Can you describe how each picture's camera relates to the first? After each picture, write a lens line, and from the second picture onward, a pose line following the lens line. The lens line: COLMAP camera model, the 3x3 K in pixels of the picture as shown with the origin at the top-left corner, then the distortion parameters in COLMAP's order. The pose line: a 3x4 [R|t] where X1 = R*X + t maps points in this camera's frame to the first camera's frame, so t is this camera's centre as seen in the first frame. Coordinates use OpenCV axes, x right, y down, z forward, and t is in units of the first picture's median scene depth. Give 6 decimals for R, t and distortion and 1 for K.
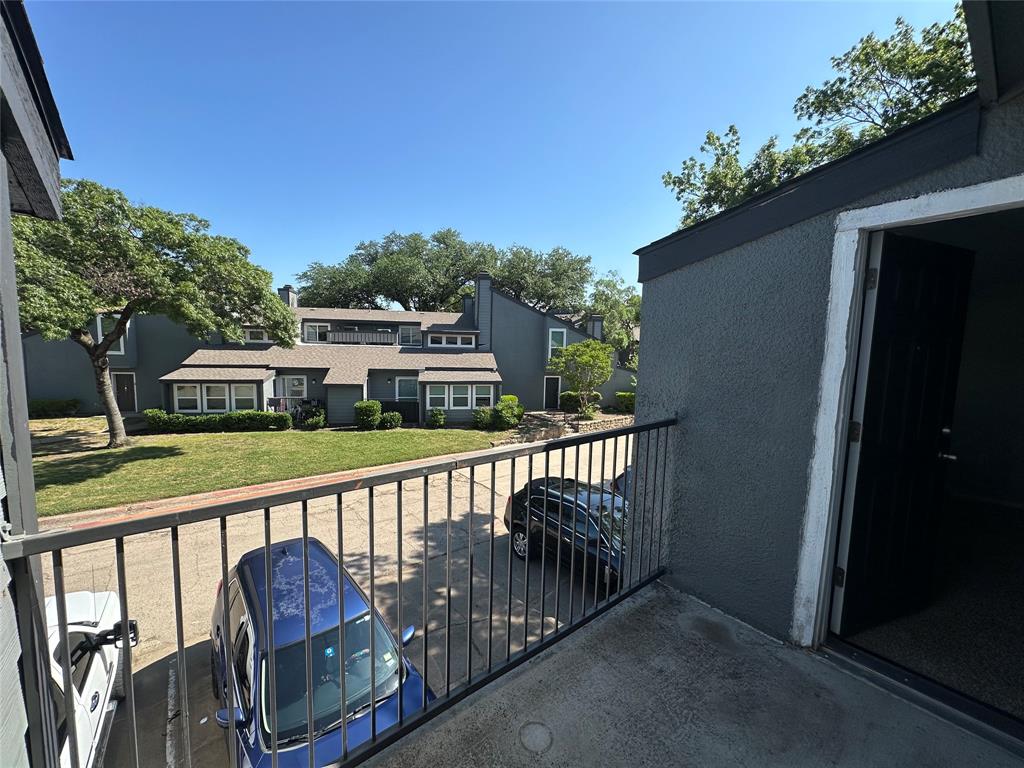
lens RADIAL K [[410.6, 0, 509.1], [0, 410.6, 381.2], [0, 0, 1]] dist [-0.010078, 0.000123]
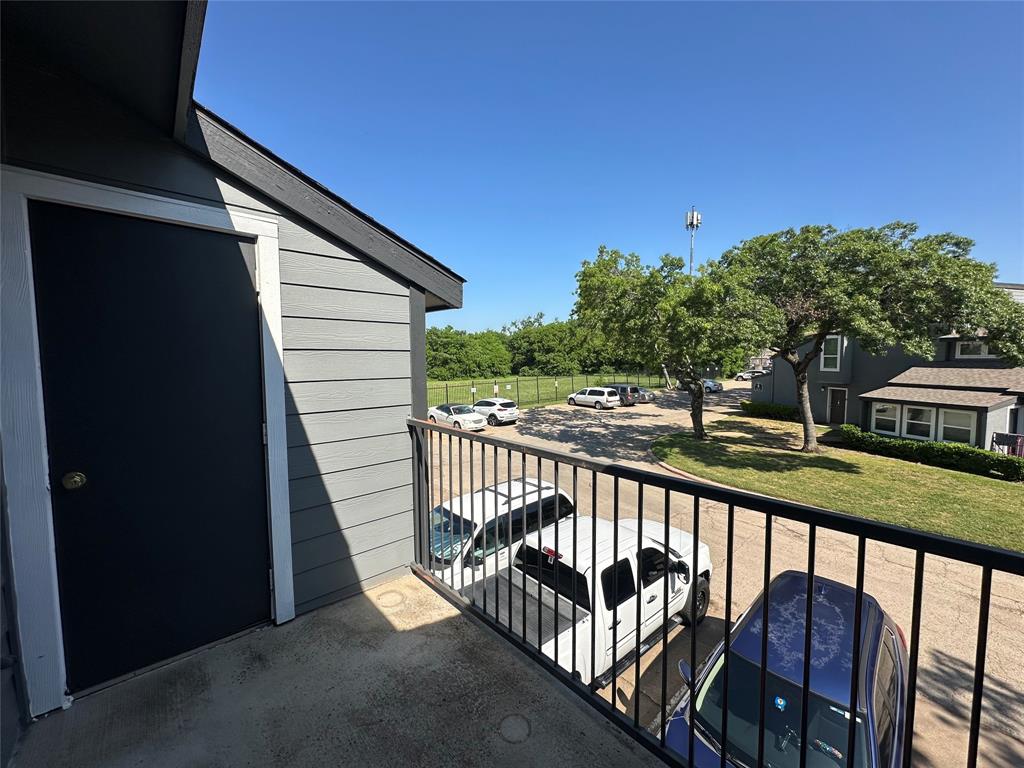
lens RADIAL K [[410.6, 0, 509.1], [0, 410.6, 381.2], [0, 0, 1]] dist [-0.010078, 0.000123]
pose [[0.032261, 0.036328, -0.998819, 0.141571], [-0.082593, 0.996018, 0.033559, -0.004583], [0.996061, 0.081413, 0.035133, 0.116736]]
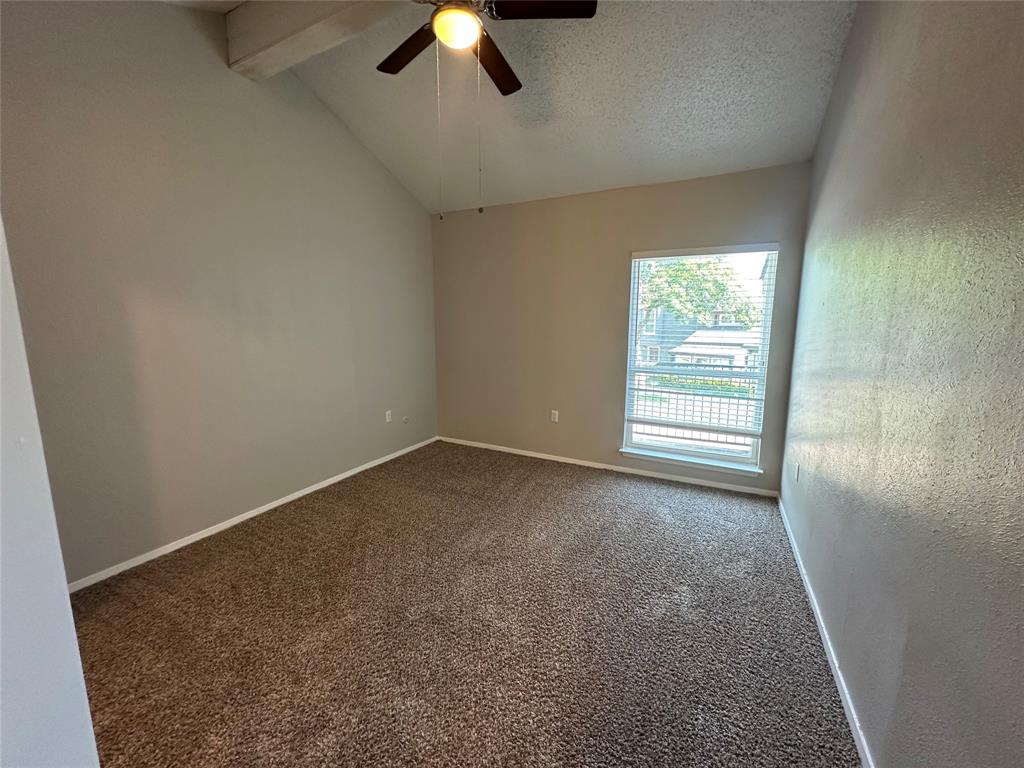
lens RADIAL K [[406.8, 0, 509.7], [0, 406.8, 383.3], [0, 0, 1]] dist [-0.003259, 0.000283]
pose [[0.389297, 0.110884, -0.914414, 0.332042], [-0.069722, 0.993427, 0.090782, 0.019753], [0.918470, 0.028413, 0.394469, -0.128873]]
